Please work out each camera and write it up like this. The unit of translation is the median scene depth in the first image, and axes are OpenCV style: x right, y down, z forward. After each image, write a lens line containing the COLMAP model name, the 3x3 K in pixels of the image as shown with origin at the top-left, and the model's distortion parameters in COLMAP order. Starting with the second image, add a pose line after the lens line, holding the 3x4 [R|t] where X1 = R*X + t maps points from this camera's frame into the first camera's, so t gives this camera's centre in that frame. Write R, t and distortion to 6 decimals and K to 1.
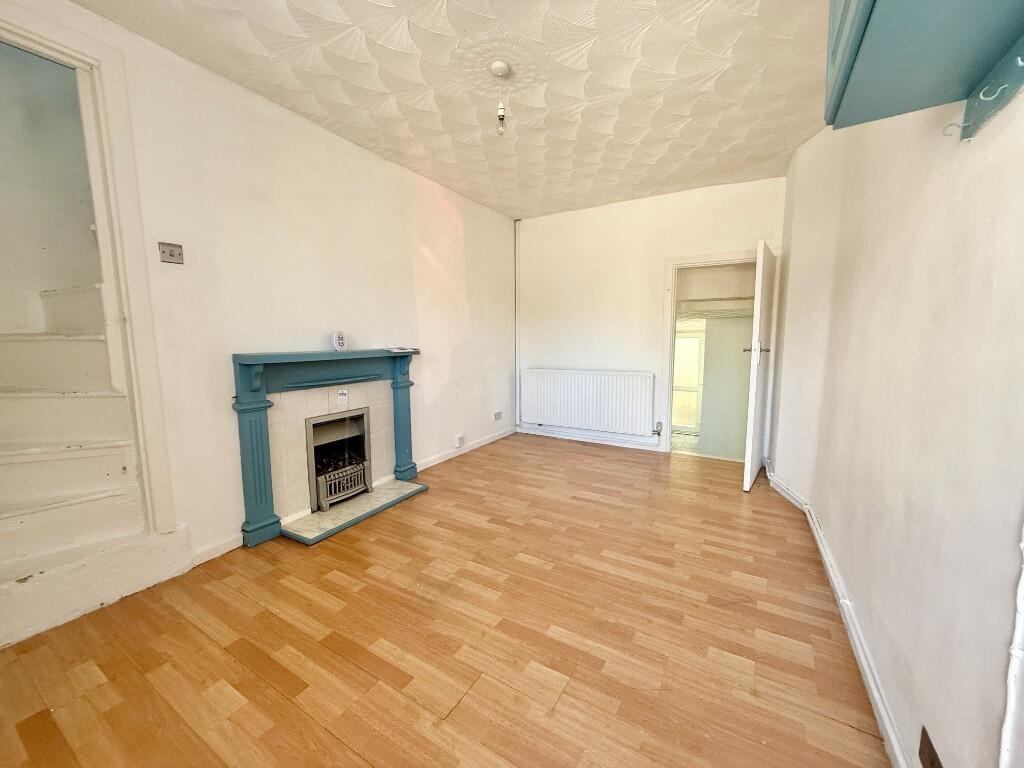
lens RADIAL K [[408.4, 0, 509.4], [0, 408.4, 384.4], [0, 0, 1]] dist [-0.003715, -0.000306]
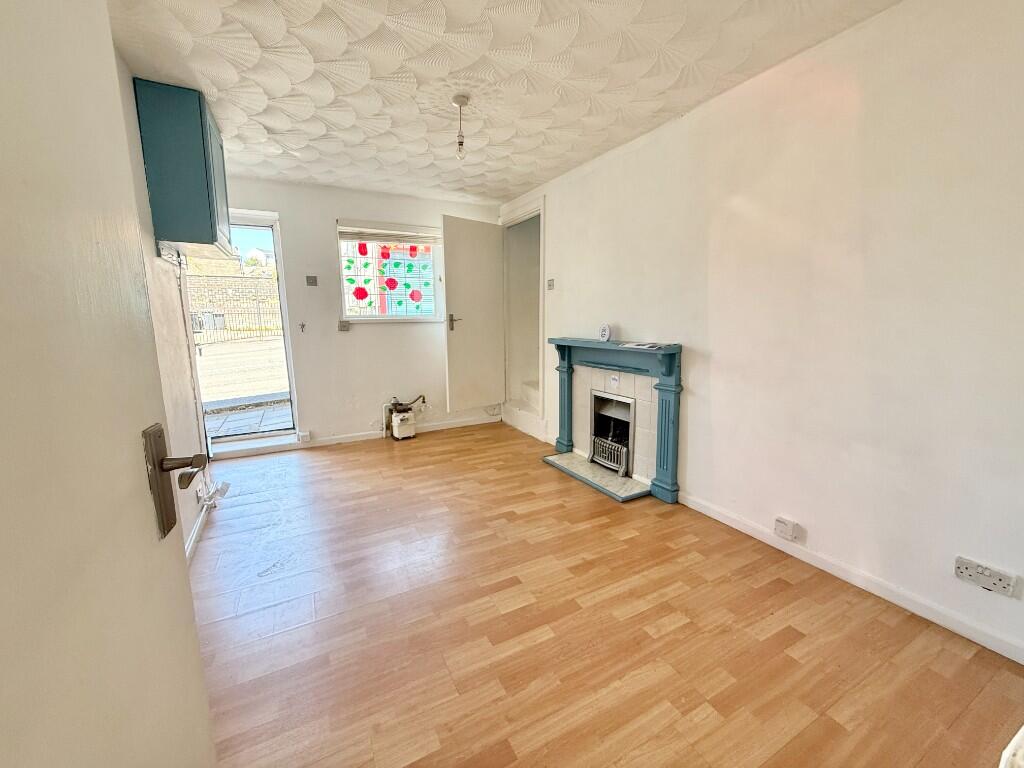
lens RADIAL K [[408.4, 0, 509.4], [0, 408.4, 384.4], [0, 0, 1]] dist [-0.003715, -0.000306]
pose [[-0.517396, 0.152173, -0.842107, 0.732906], [-0.087625, 0.969469, 0.229025, -0.204486], [0.851248, 0.192286, -0.488265, 1.350315]]
